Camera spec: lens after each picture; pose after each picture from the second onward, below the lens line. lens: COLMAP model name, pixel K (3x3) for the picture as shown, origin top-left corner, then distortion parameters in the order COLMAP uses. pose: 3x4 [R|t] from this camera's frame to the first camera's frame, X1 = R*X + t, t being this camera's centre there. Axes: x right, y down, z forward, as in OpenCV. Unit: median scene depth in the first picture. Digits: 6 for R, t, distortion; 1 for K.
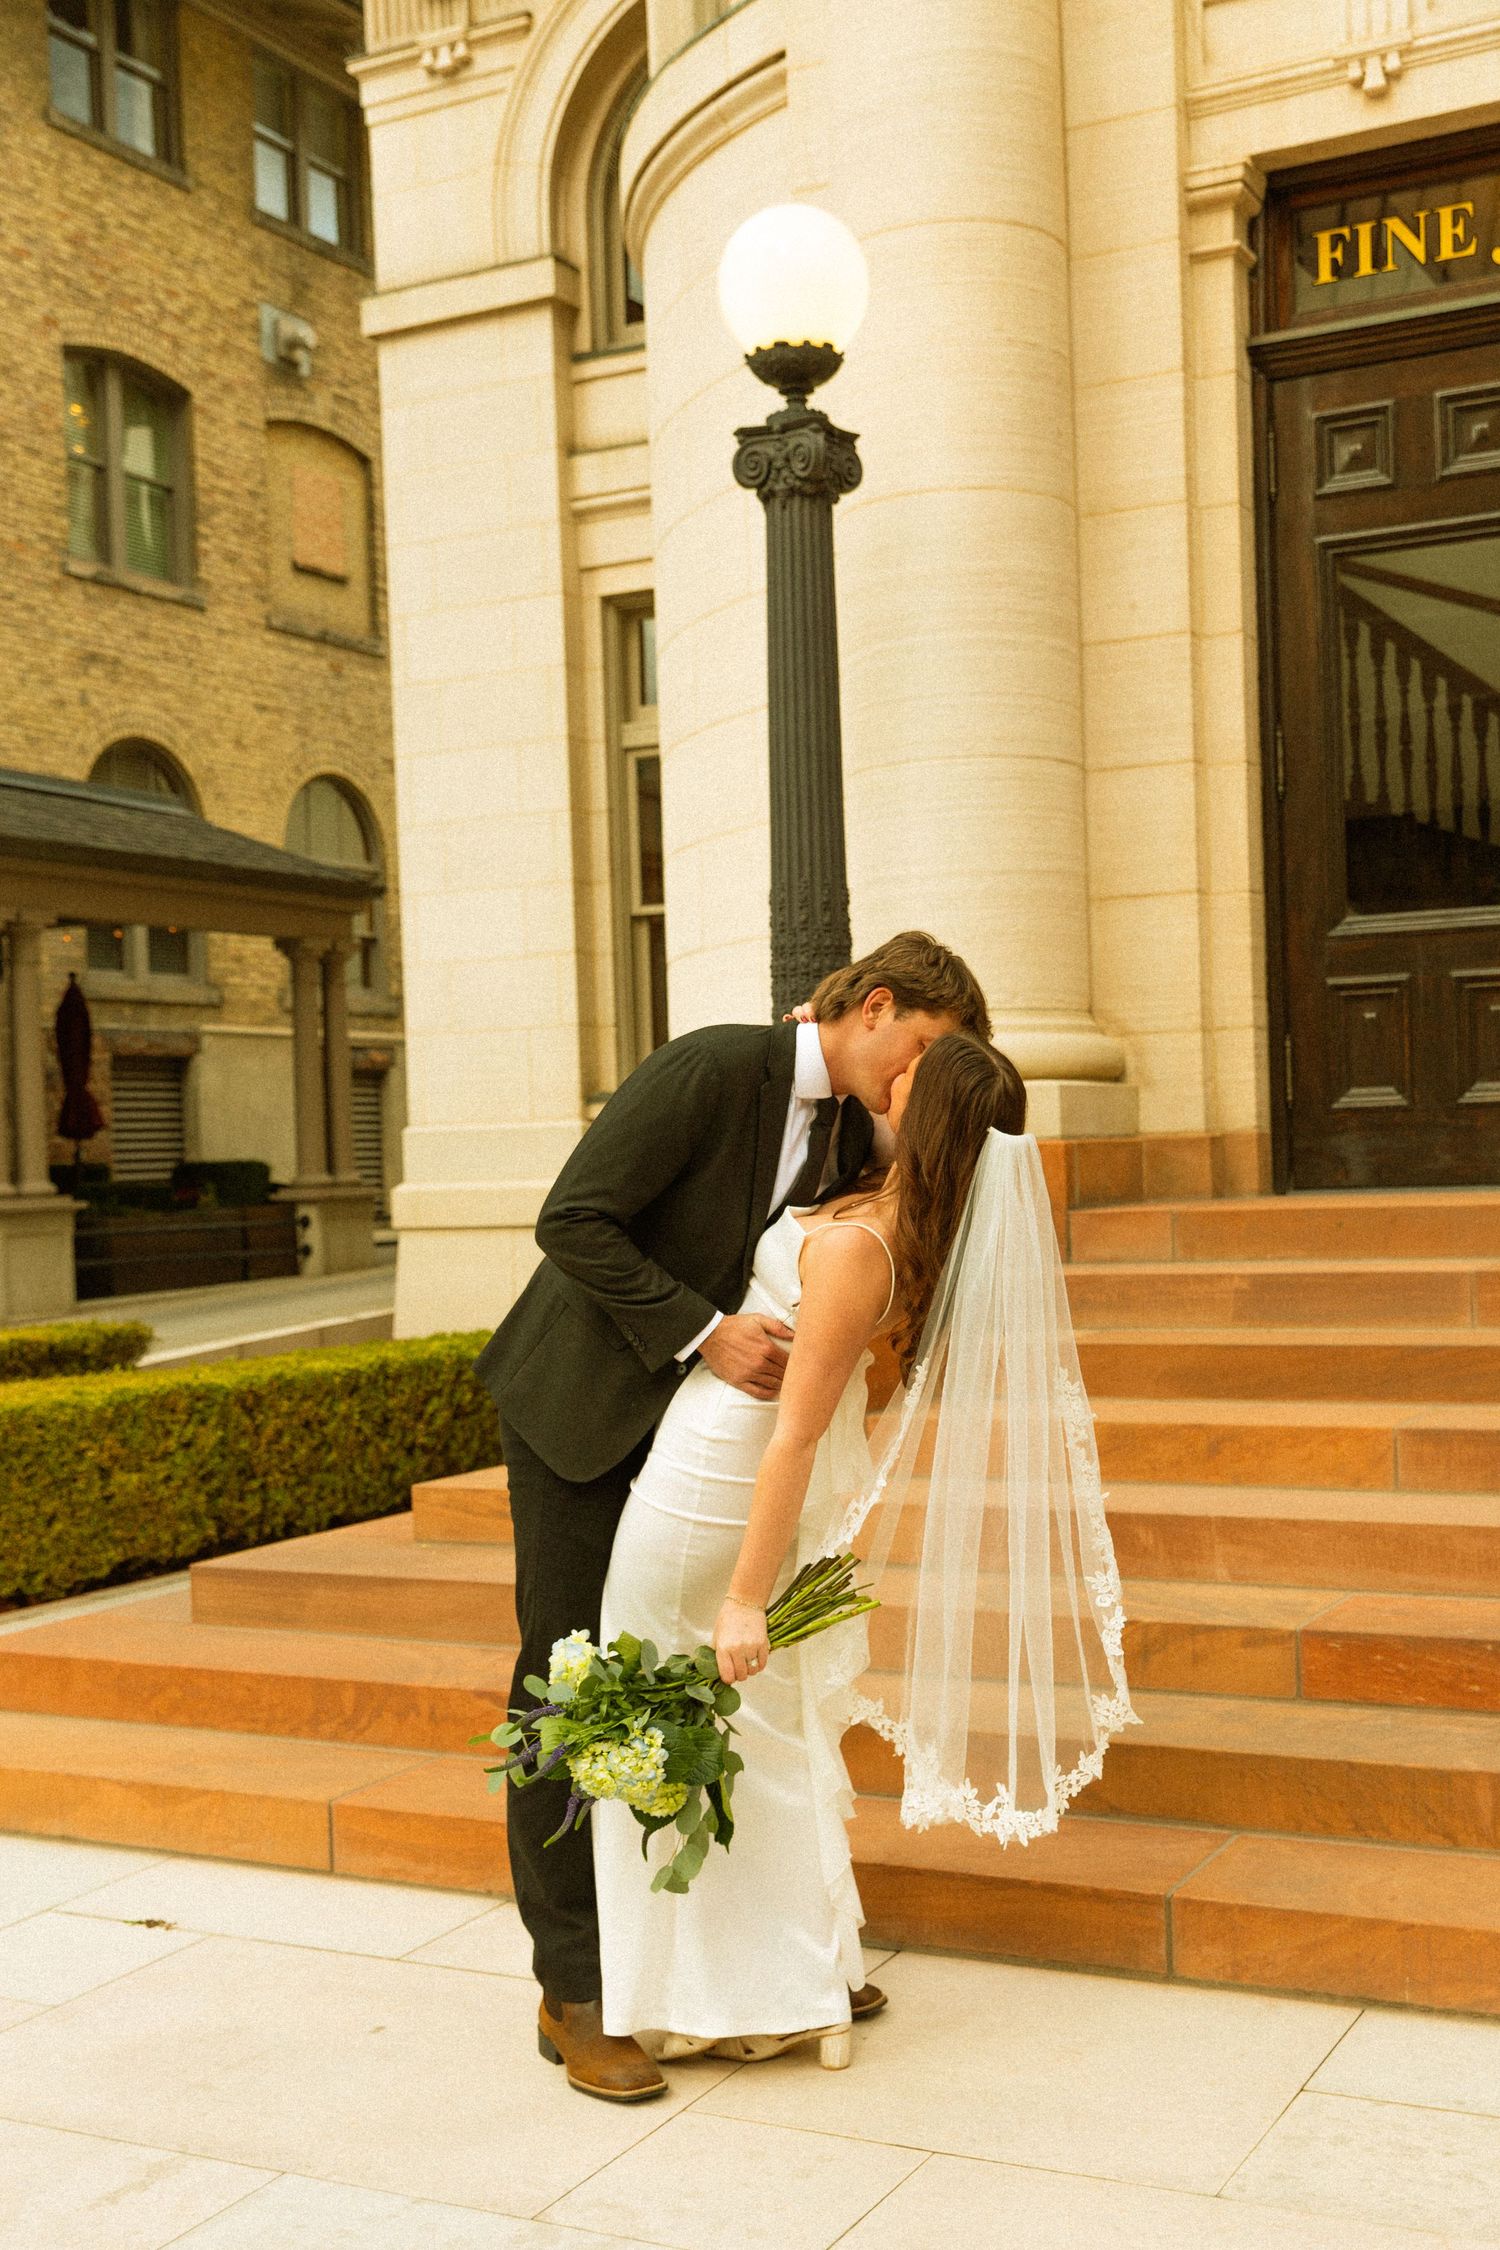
lens RADIAL K [[2753.0, 0, 731.3], [0, 2753.0, 1193.4], [0, 0, 1]] dist [0.007780, 0.000000]
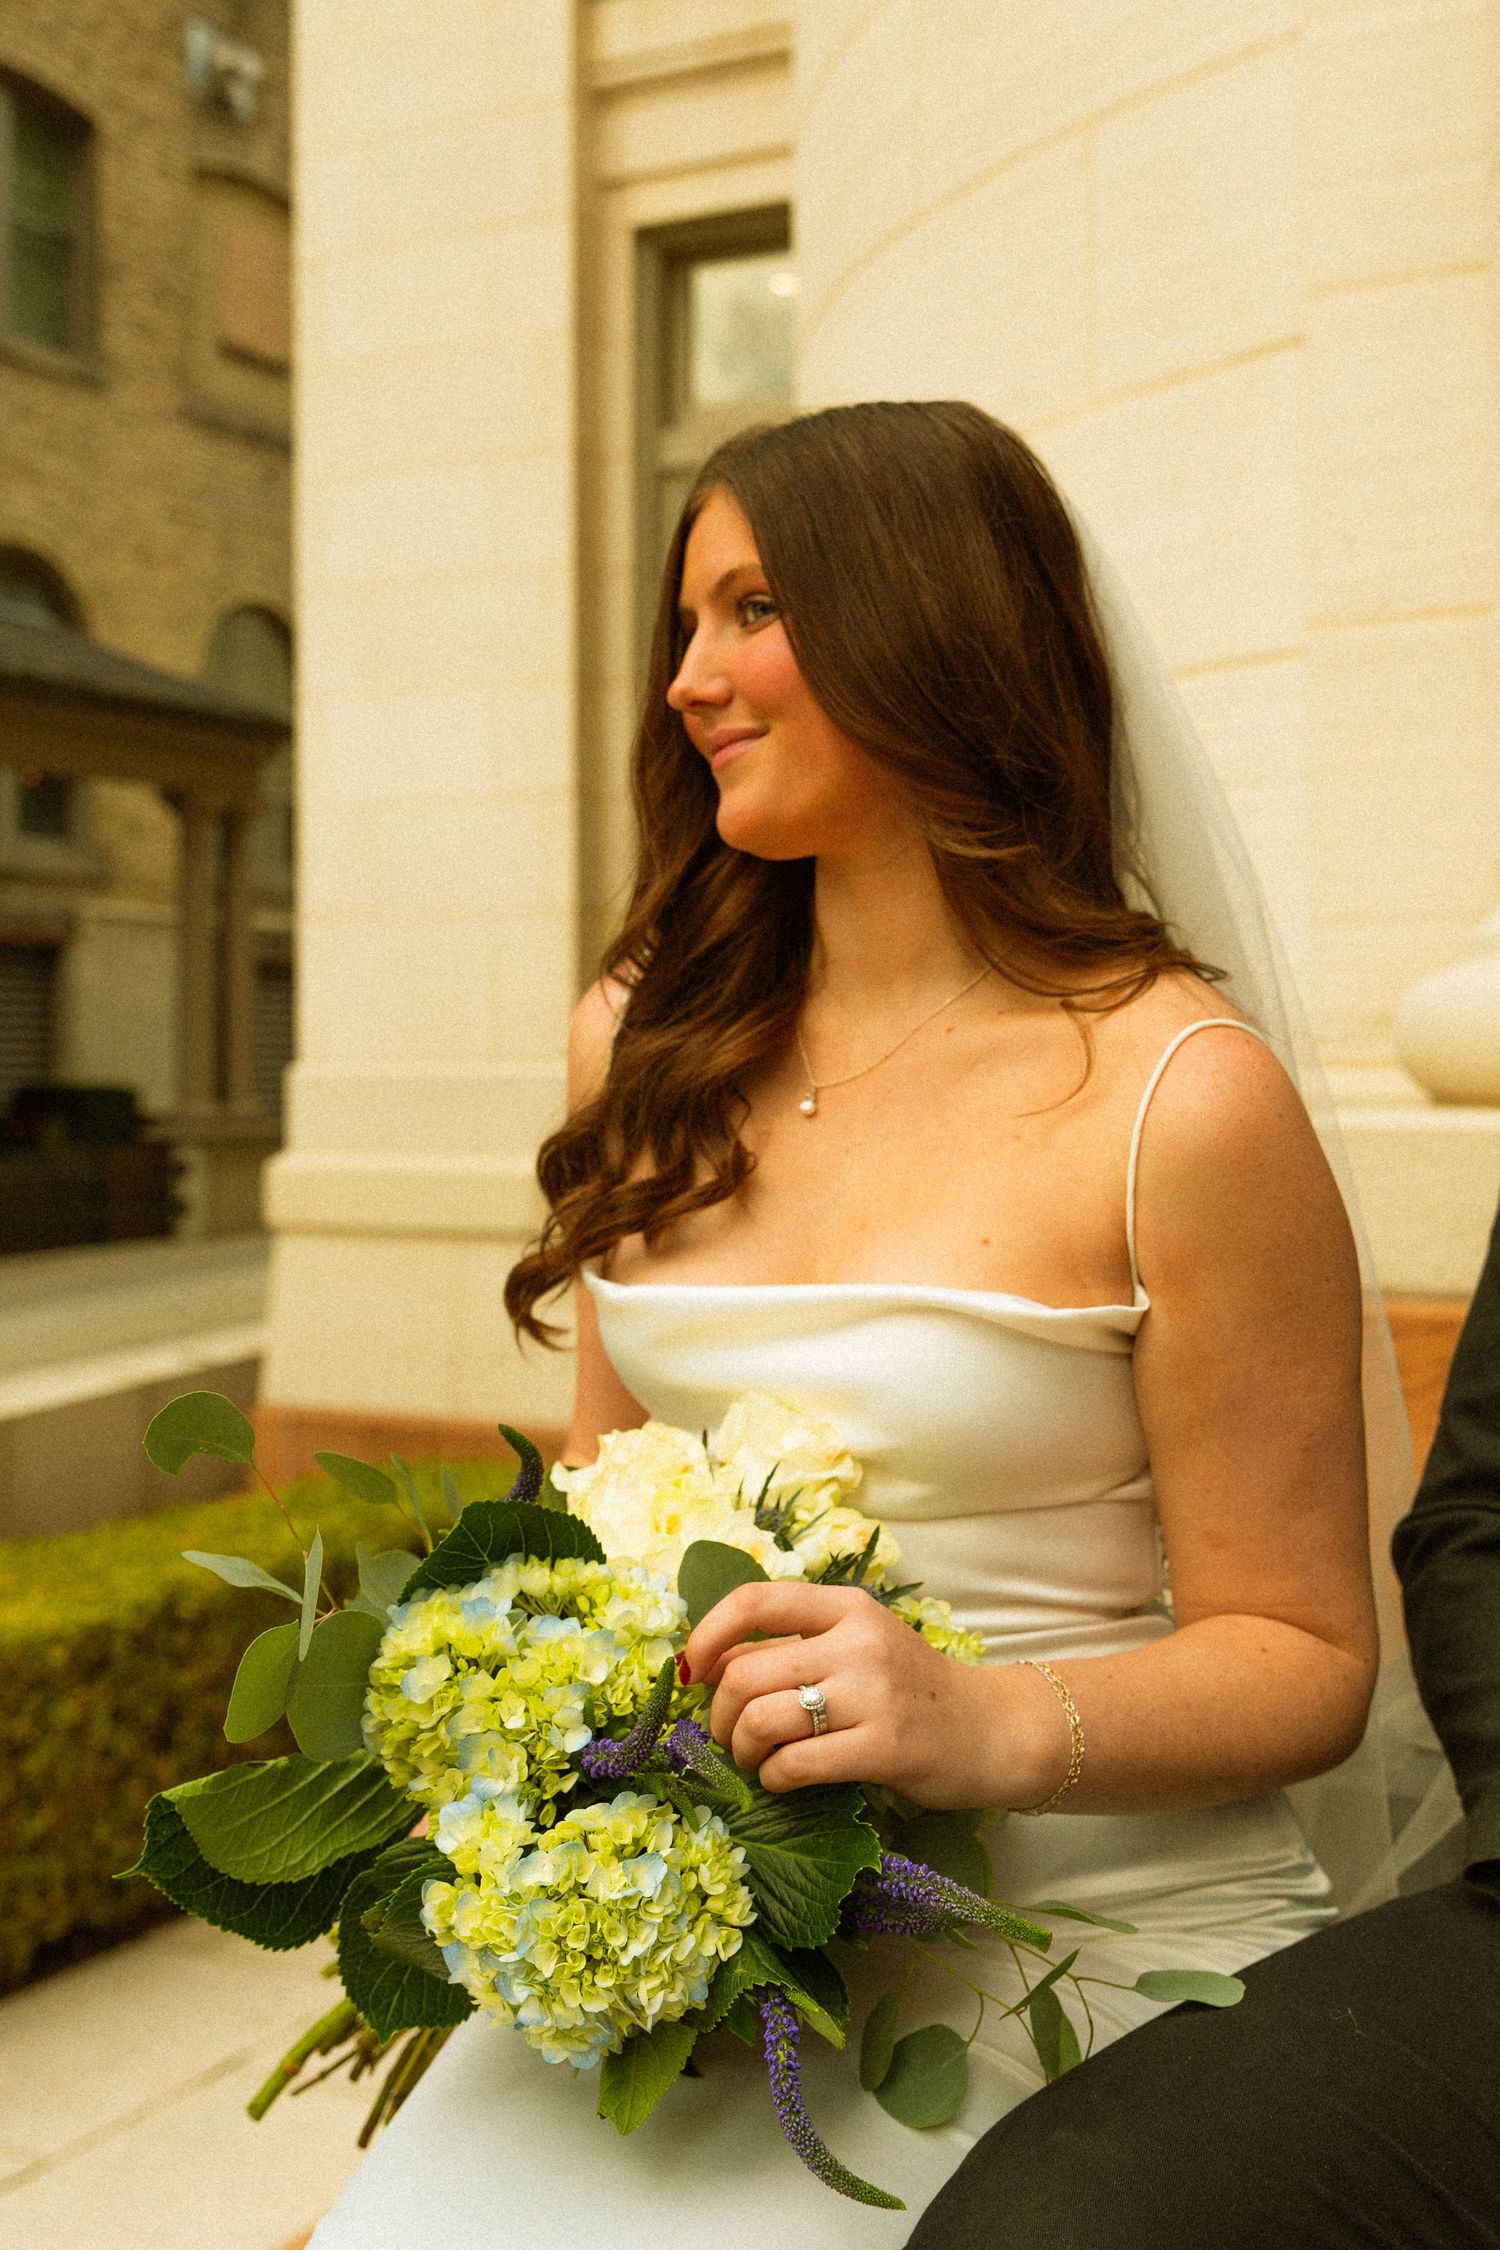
lens RADIAL K [[2705.2, 0, 757.3], [0, 2705.2, 1084.3], [0, 0, 1]] dist [0.021224, 0.000000]
pose [[0.999010, 0.034573, 0.028007, -0.019647], [-0.034429, 0.999391, -0.005611, -0.013396], [-0.028184, 0.004642, 0.999592, 0.252450]]
